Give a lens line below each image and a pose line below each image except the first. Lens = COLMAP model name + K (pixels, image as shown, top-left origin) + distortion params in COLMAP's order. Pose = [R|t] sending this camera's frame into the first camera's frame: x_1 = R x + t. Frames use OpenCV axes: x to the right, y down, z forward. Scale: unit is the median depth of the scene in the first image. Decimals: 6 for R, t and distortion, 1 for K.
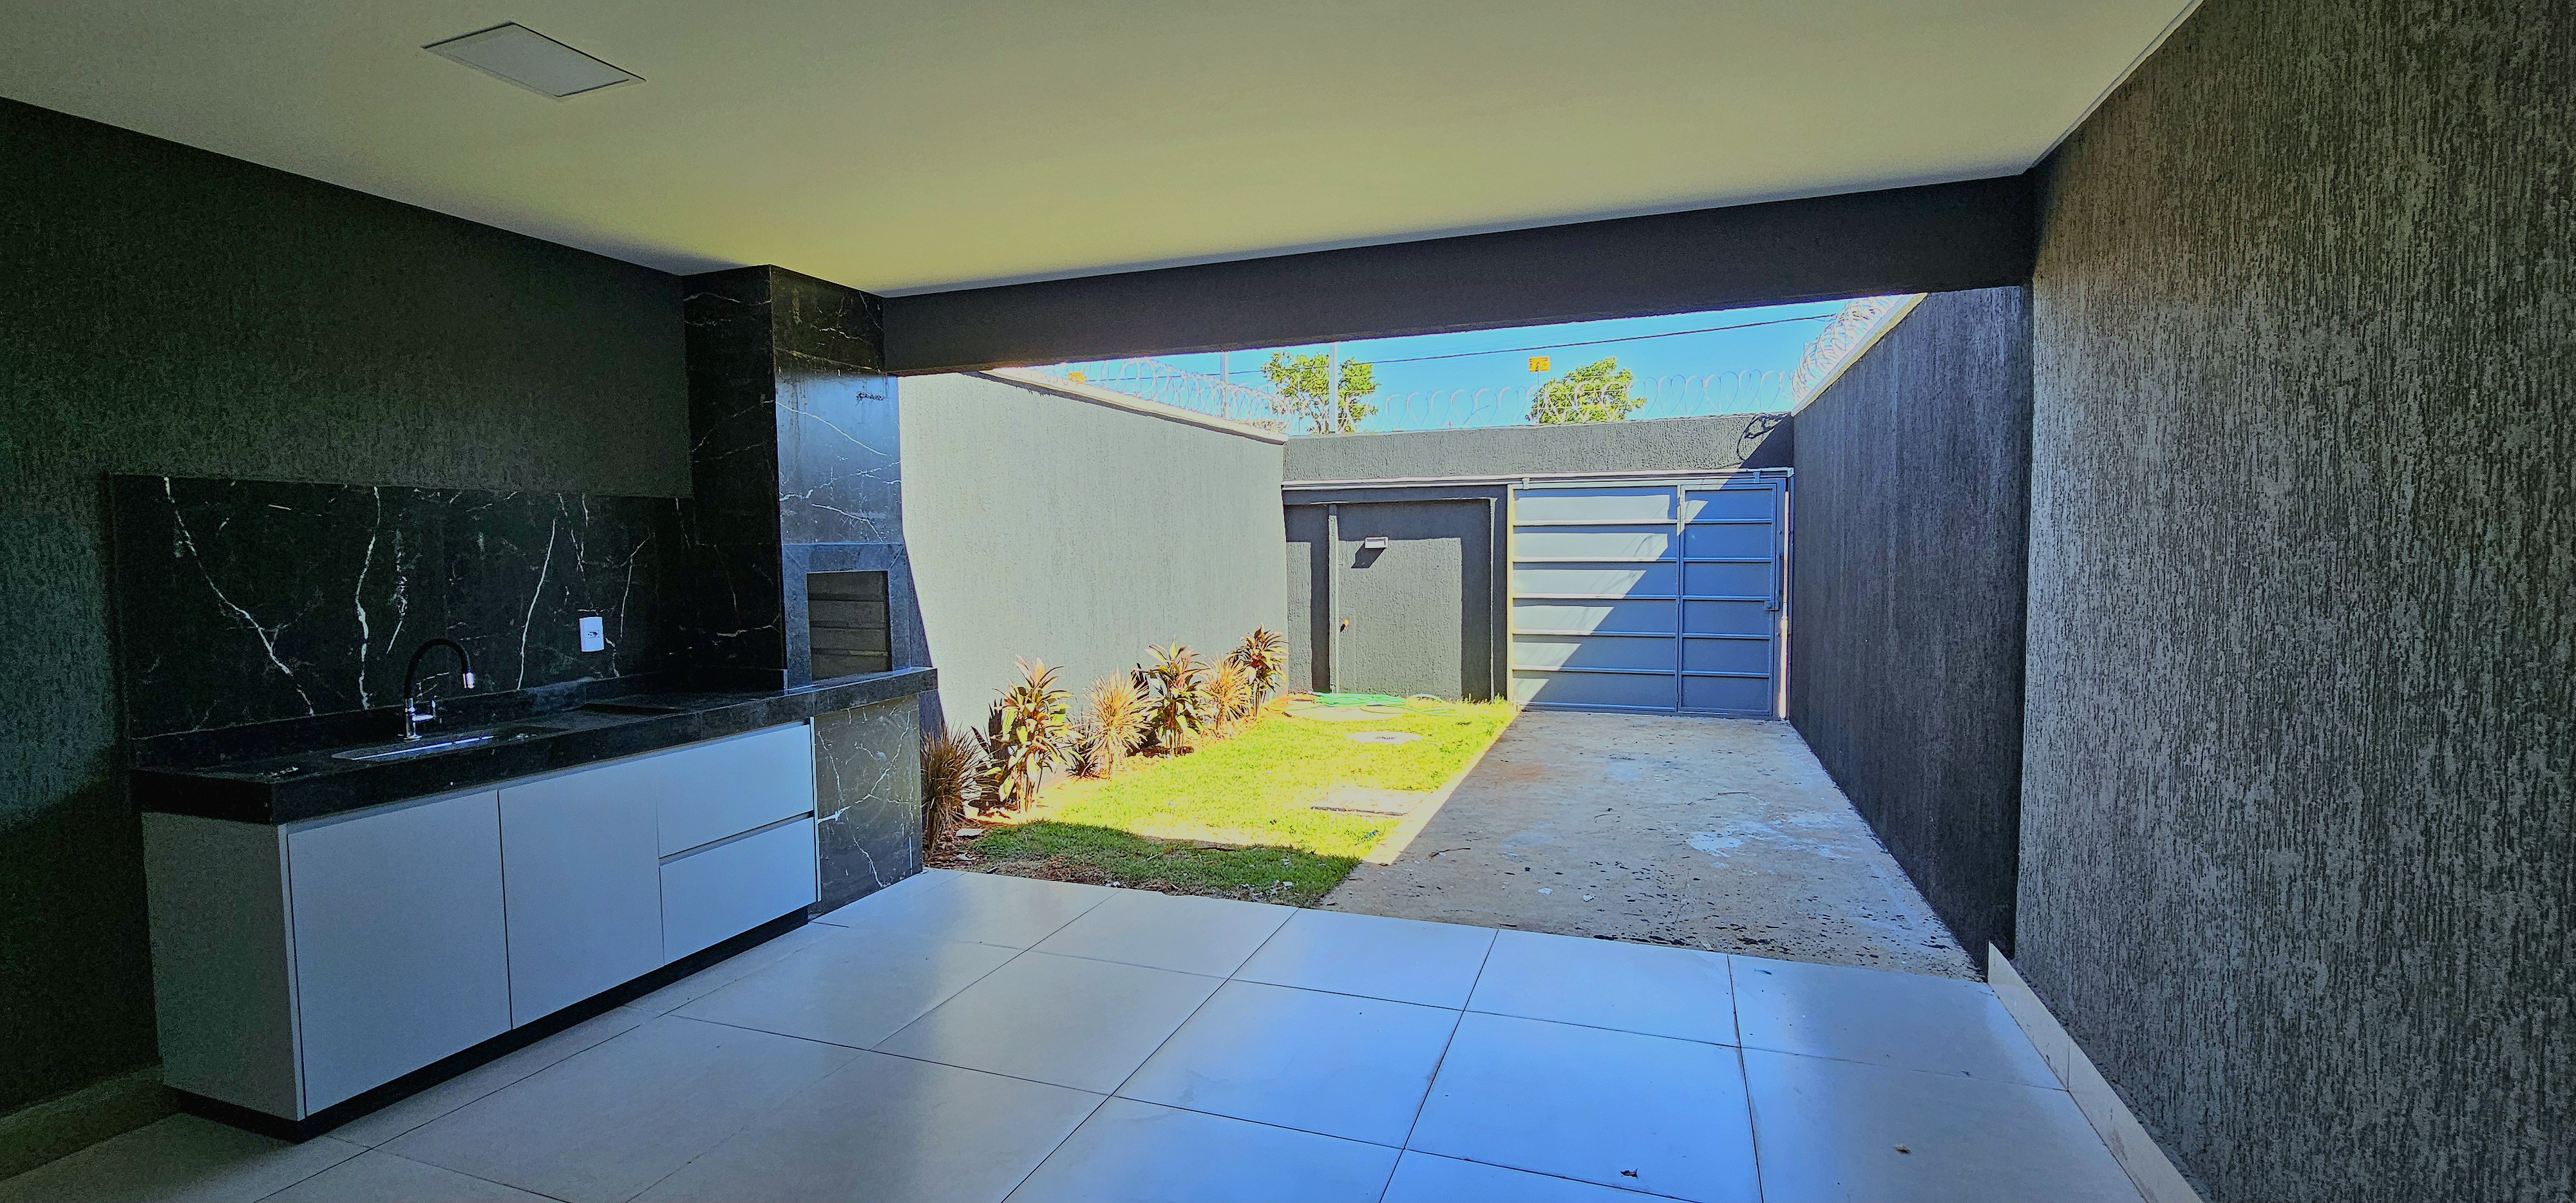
lens RADIAL K [[1055.4, 0, 1300.1], [0, 1055.4, 600.3], [0, 0, 1]] dist [-0.001259, 0.000212]
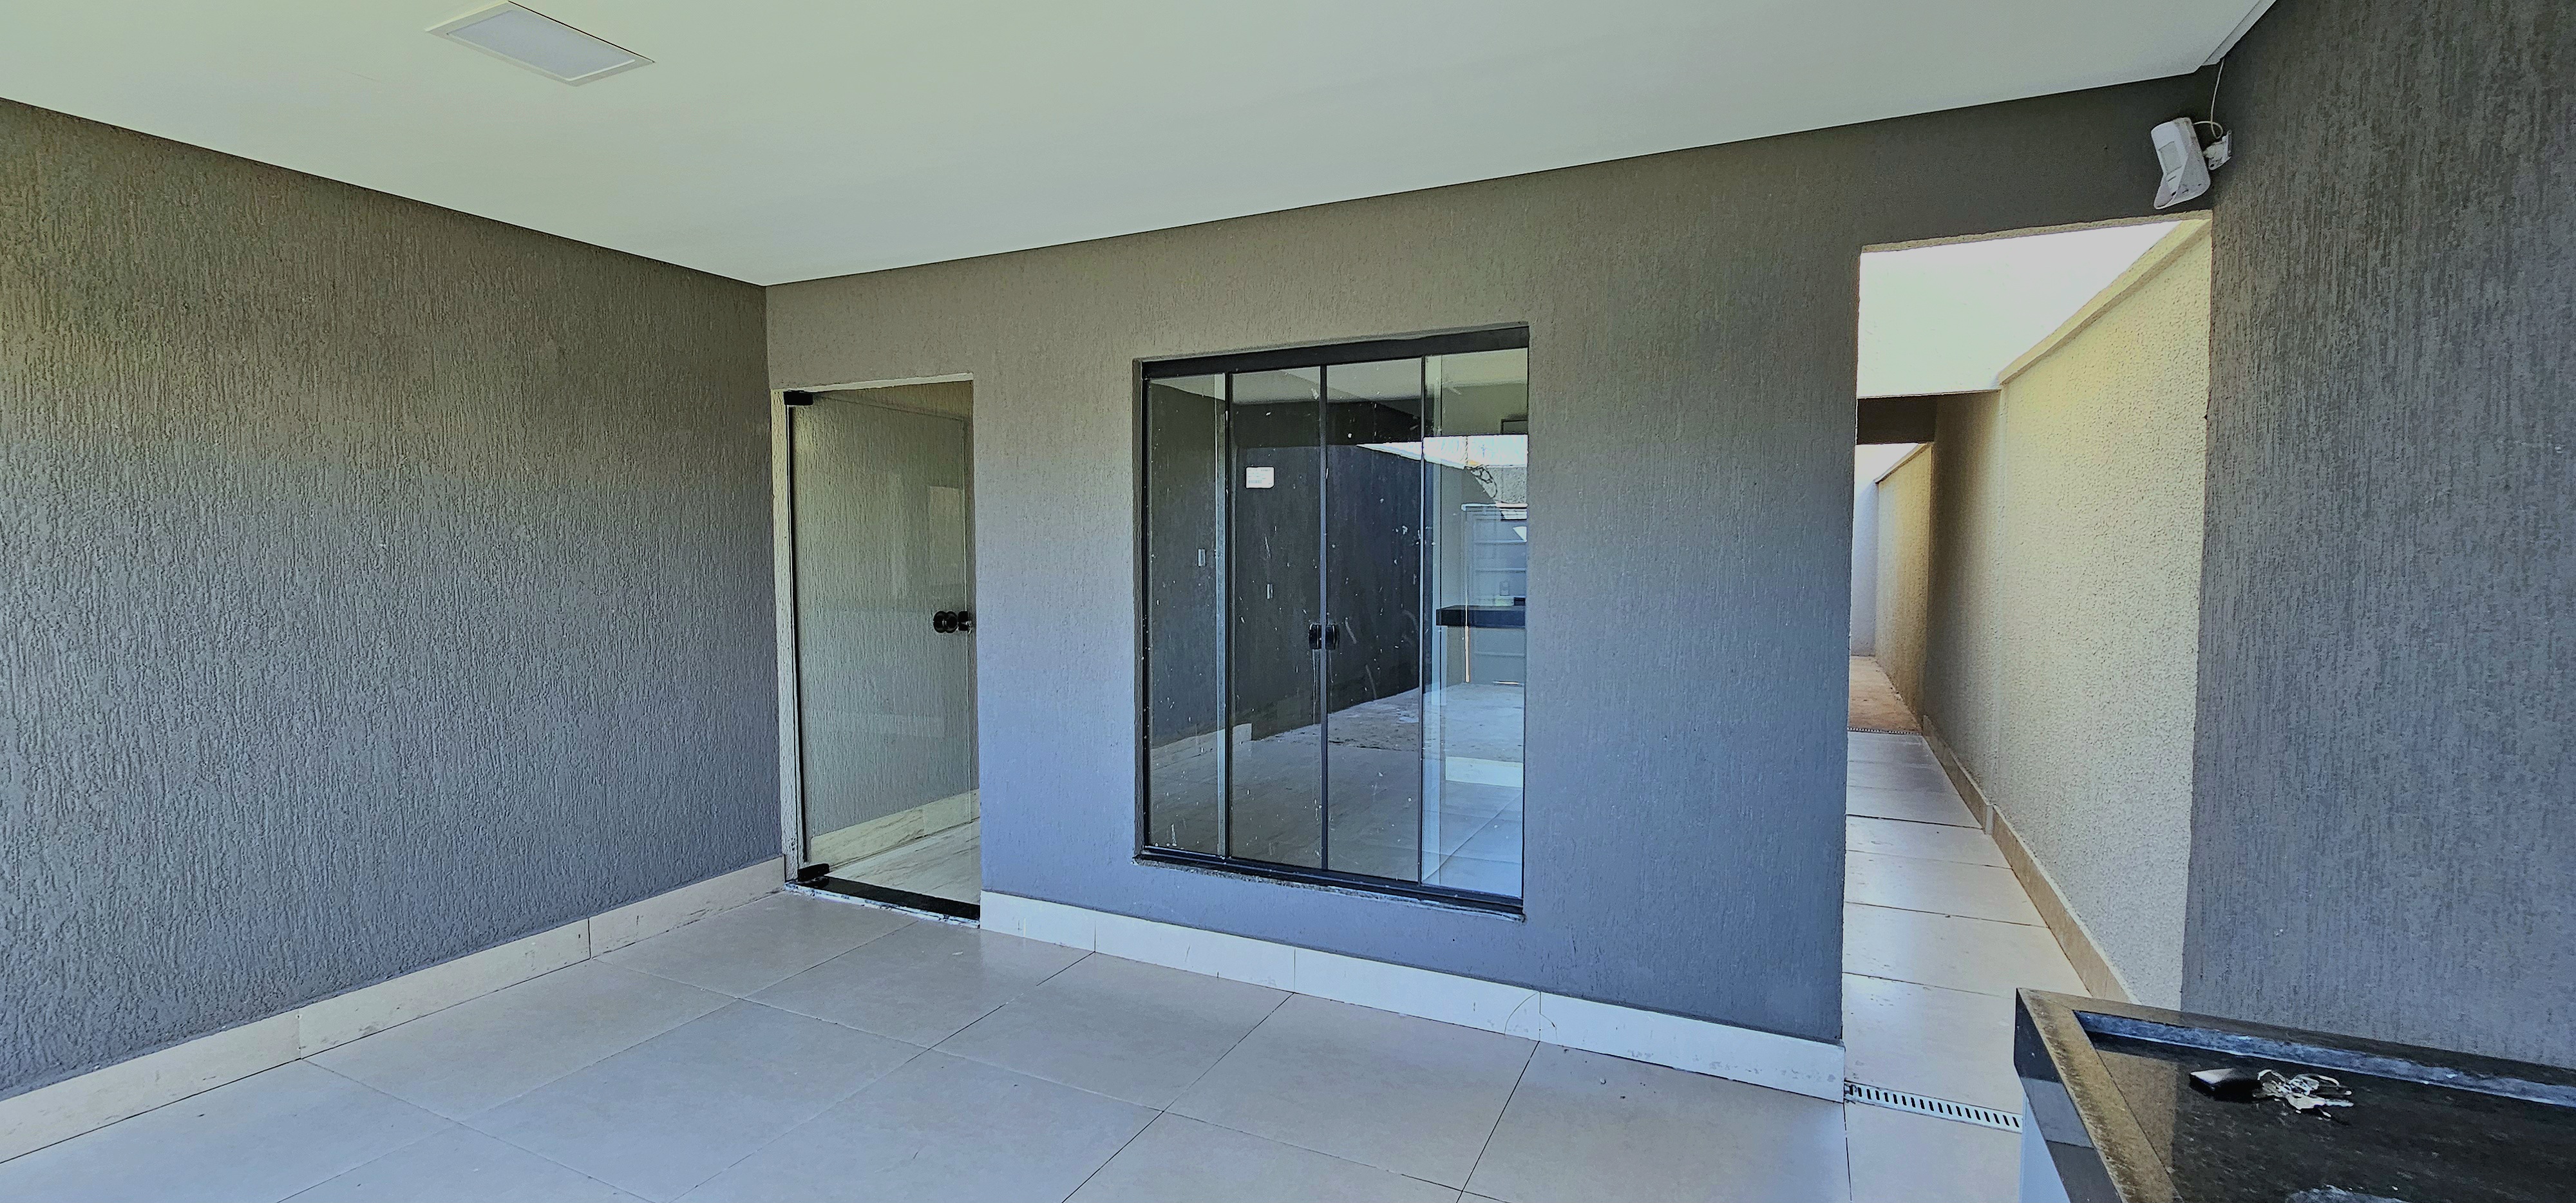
lens RADIAL K [[1055.4, 0, 1300.1], [0, 1055.4, 600.3], [0, 0, 1]] dist [-0.001259, 0.000212]
pose [[-0.995010, 0.005450, 0.099623, -0.216923], [0.015928, 0.994377, 0.104693, -0.026437], [-0.098493, 0.105758, -0.989502, 0.497856]]
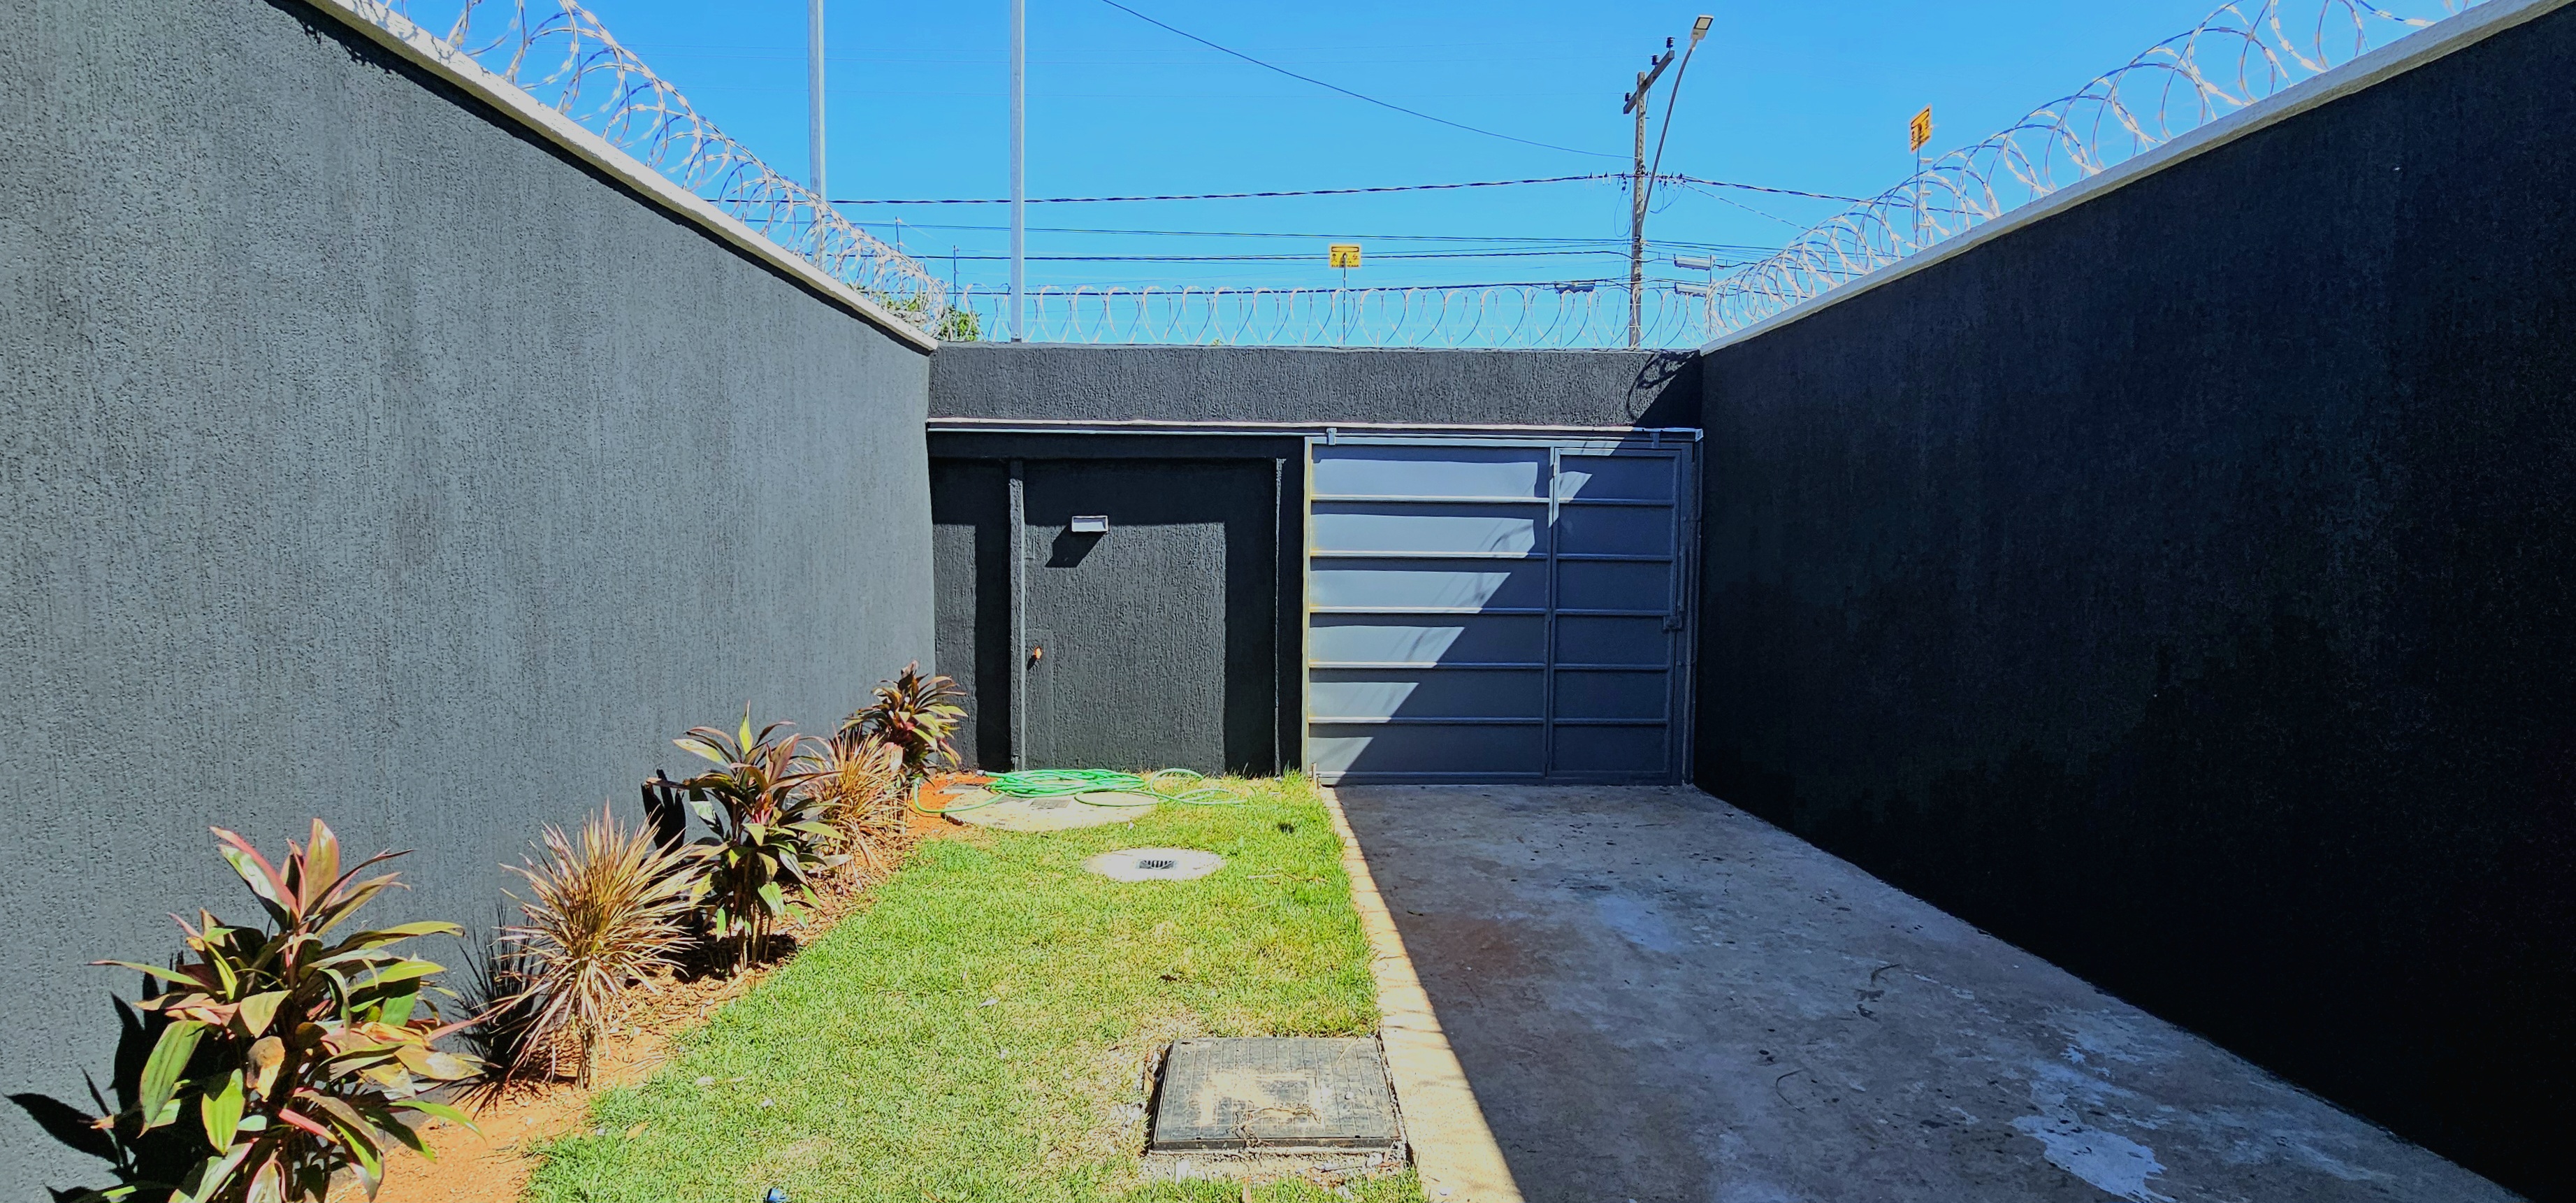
lens RADIAL K [[1140.0, 0, 1295.9], [0, 1140.0, 610.4], [0, 0, 1]] dist [-0.002990, -0.000910]
pose [[0.932579, -0.003785, 0.360947, -0.077199], [0.003430, 0.999993, 0.001624, -0.007126], [-0.360950, -0.000277, 0.932585, 0.458201]]
